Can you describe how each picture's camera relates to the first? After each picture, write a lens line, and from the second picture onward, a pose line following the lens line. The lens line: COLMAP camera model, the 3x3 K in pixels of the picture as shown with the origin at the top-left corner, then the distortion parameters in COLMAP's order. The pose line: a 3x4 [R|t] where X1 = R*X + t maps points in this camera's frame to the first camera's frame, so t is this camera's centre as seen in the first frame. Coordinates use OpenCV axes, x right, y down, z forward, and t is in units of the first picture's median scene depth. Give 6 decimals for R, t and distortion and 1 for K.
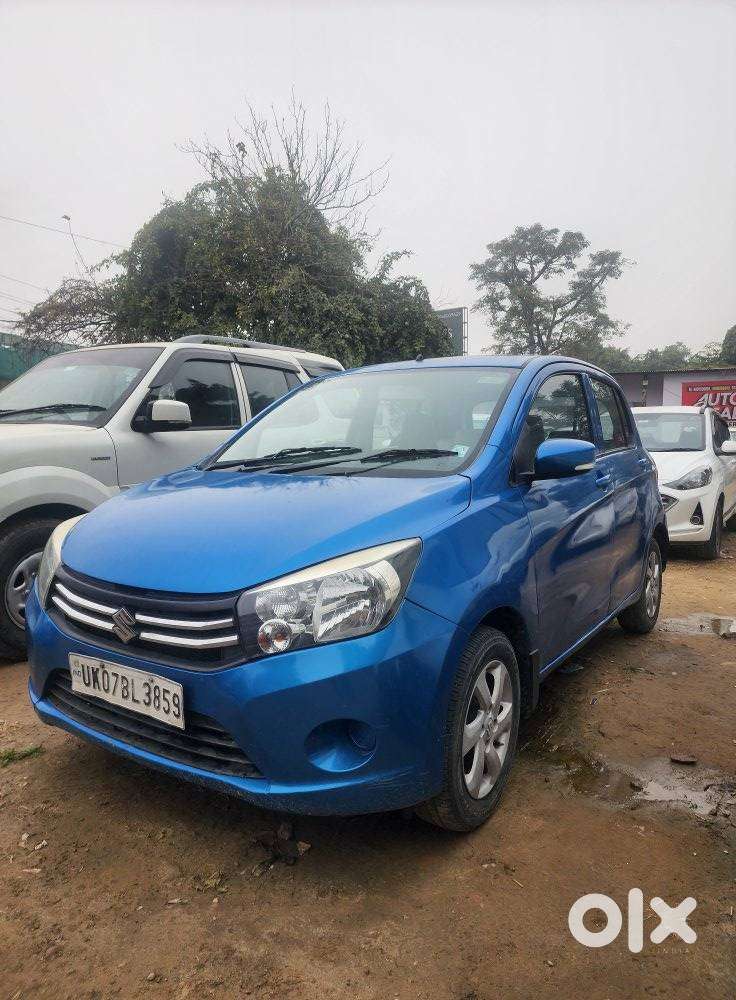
lens RADIAL K [[652.6, 0, 370.0], [0, 652.6, 485.4], [0, 0, 1]] dist [0.069734, -0.061810]
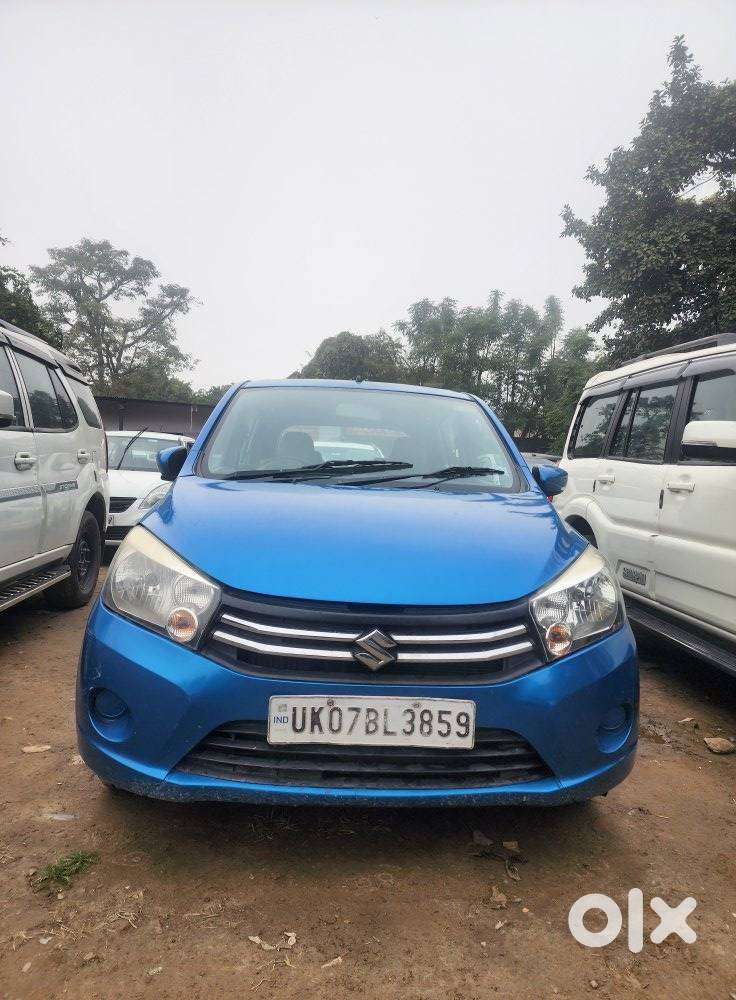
lens RADIAL K [[652.6, 0, 368.0], [0, 652.6, 500.0], [0, 0, 1]] dist [0.070109, -0.066852]
pose [[0.802816, 0.019063, 0.595922, -0.910932], [-0.007133, 0.999724, -0.022372, 0.030946], [-0.596184, 0.013710, 0.802731, 0.298248]]
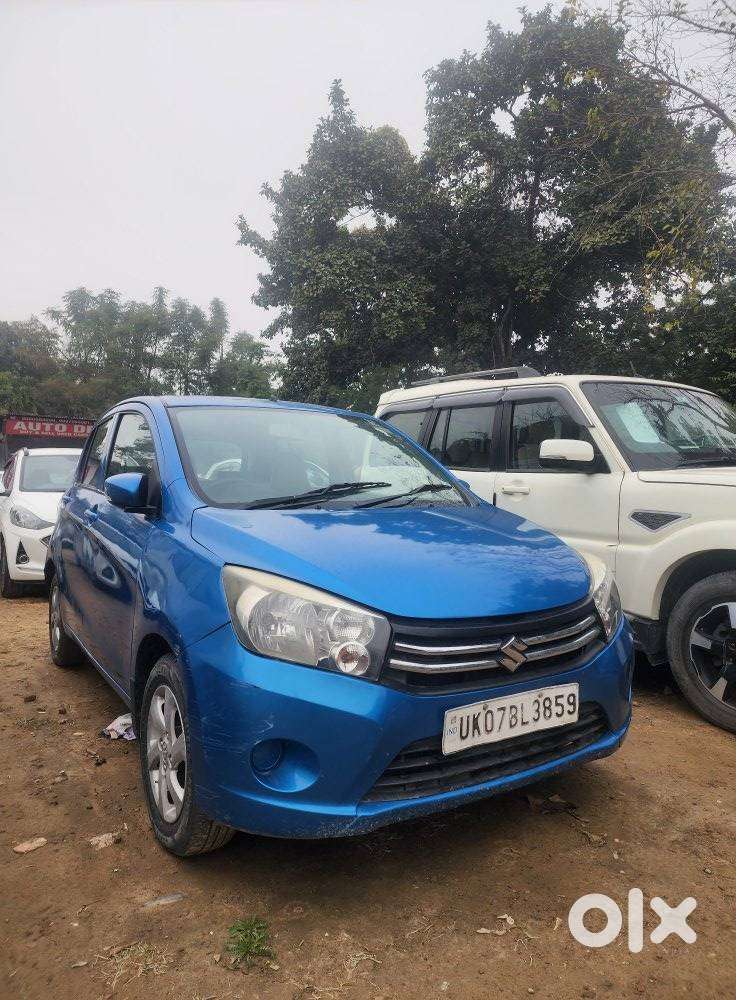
lens RADIAL K [[650.0, 0, 360.7], [0, 650.0, 492.7], [0, 0, 1]] dist [0.067230, -0.060034]
pose [[0.435817, -0.005620, 0.900018, -1.392952], [0.053969, 0.998344, -0.019899, -0.030267], [-0.898416, 0.057245, 0.435399, 0.758584]]
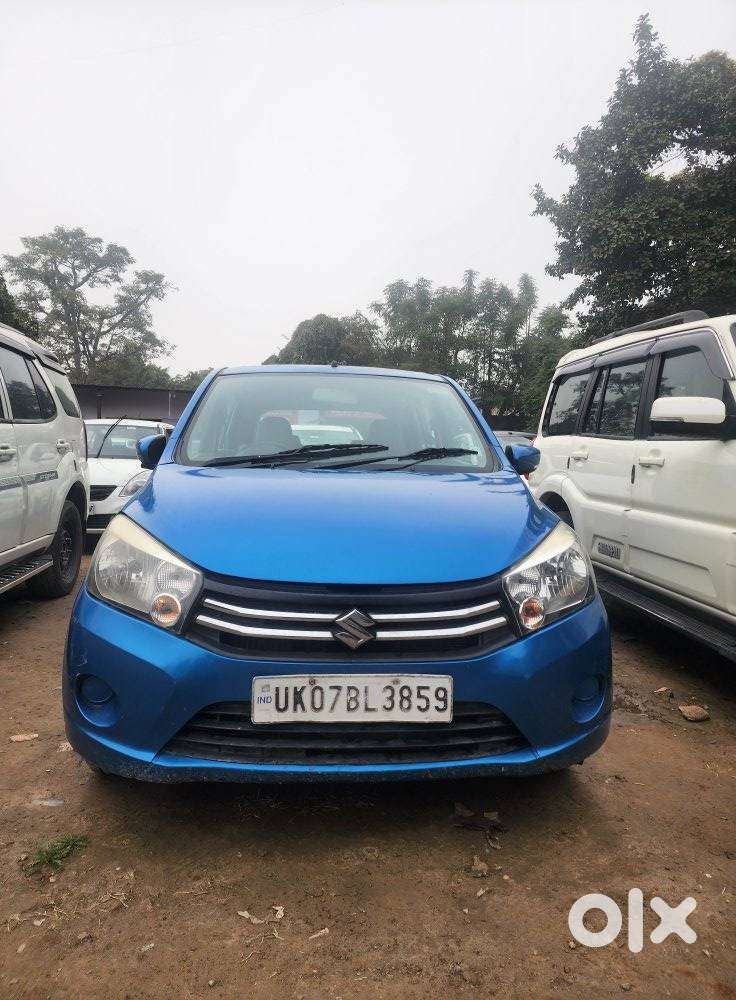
lens RADIAL K [[650.4, 0, 357.1], [0, 650.4, 478.8], [0, 0, 1]] dist [0.071829, -0.066249]
pose [[0.795097, 0.000618, 0.606481, -0.920024], [0.018836, 0.999492, -0.025712, 0.027736], [-0.606189, 0.031867, 0.794682, 0.274565]]
